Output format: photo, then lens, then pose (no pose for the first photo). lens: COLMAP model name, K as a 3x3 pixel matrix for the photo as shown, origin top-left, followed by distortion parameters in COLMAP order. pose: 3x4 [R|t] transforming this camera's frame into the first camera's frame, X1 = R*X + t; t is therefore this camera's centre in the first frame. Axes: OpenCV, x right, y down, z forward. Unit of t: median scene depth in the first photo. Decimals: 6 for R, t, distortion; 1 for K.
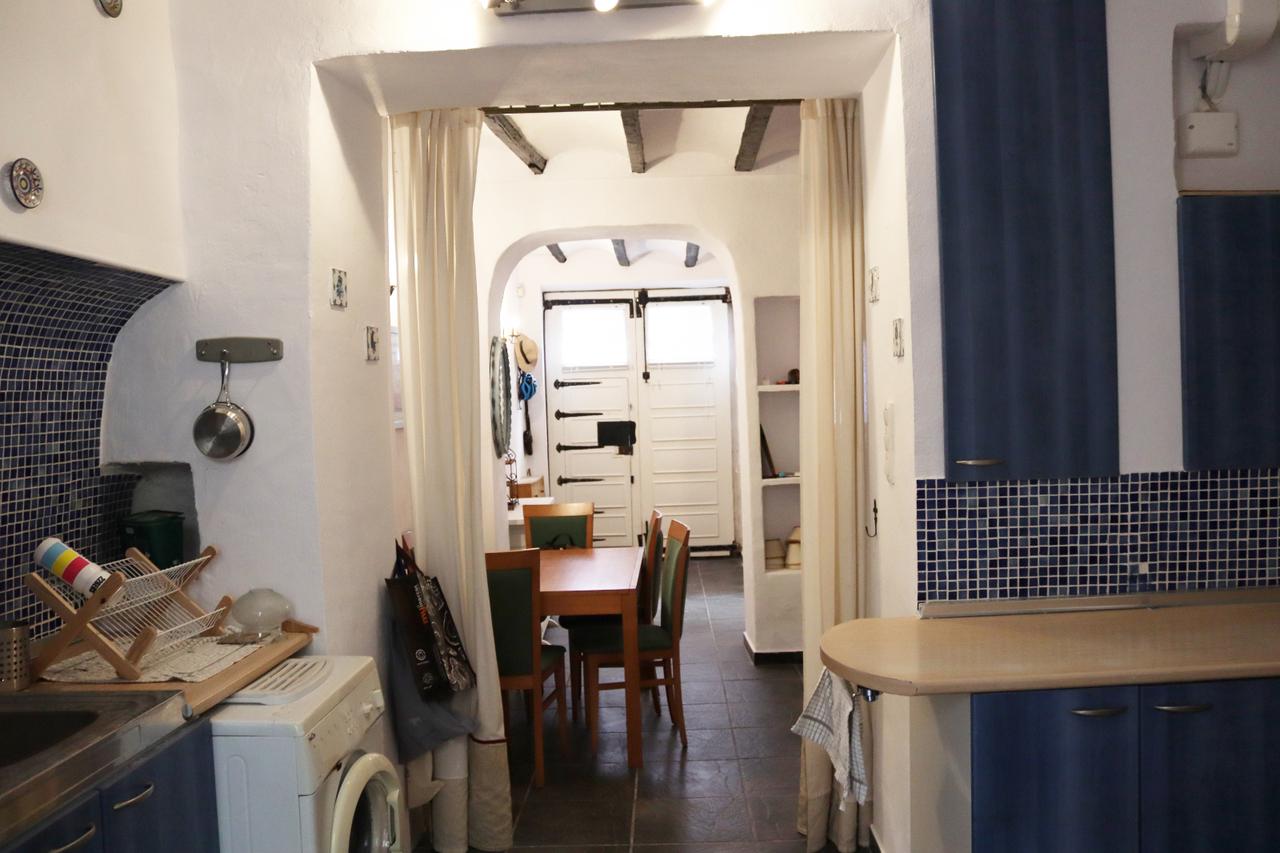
lens RADIAL K [[1056.1, 0, 638.4], [0, 1056.1, 432.8], [0, 0, 1]] dist [-0.133593, 0.095594]
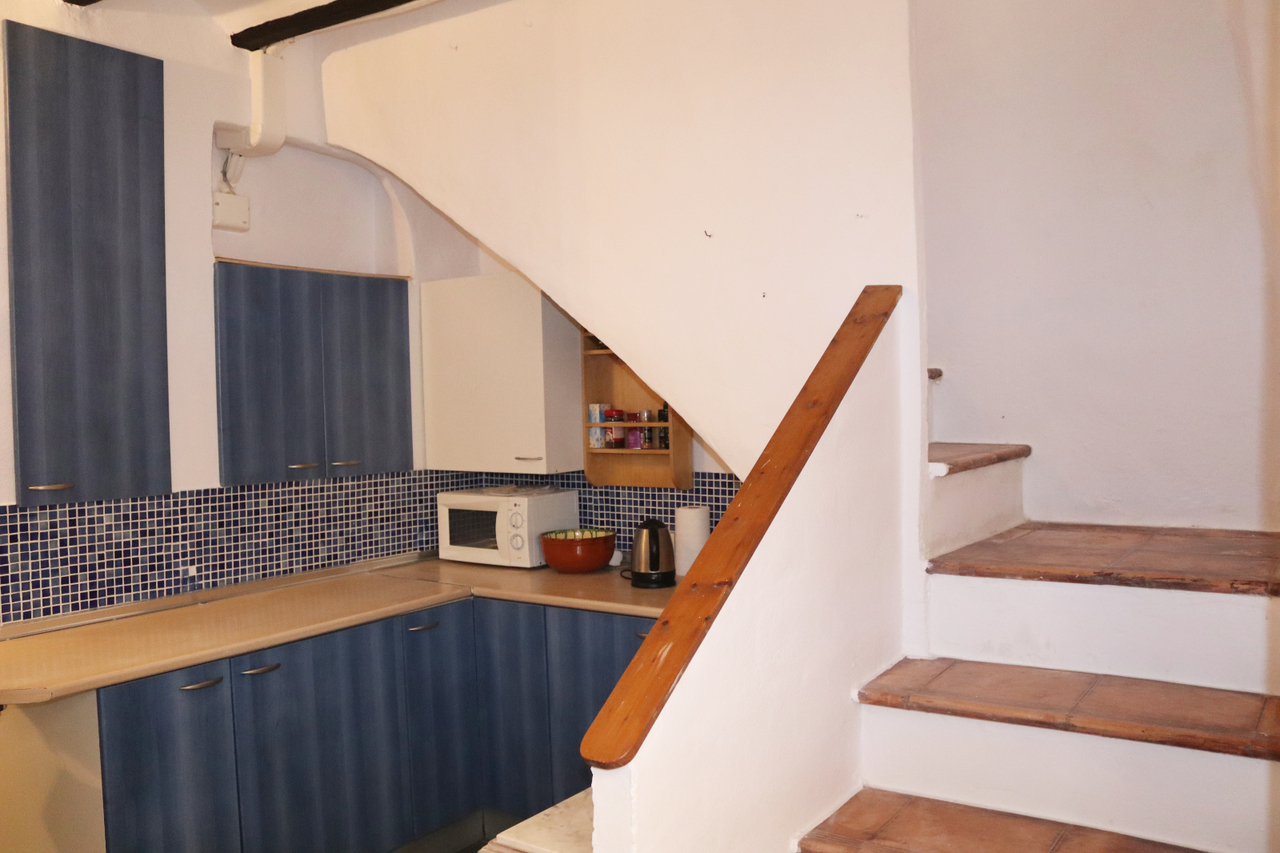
lens RADIAL K [[1056.1, 0, 638.7], [0, 1056.1, 425.5], [0, 0, 1]] dist [-0.133593, 0.095594]
pose [[0.541244, 0.002513, 0.840862, -0.230231], [0.028996, 0.999345, -0.021651, 0.004943], [-0.840366, 0.036100, 0.540816, -0.083116]]
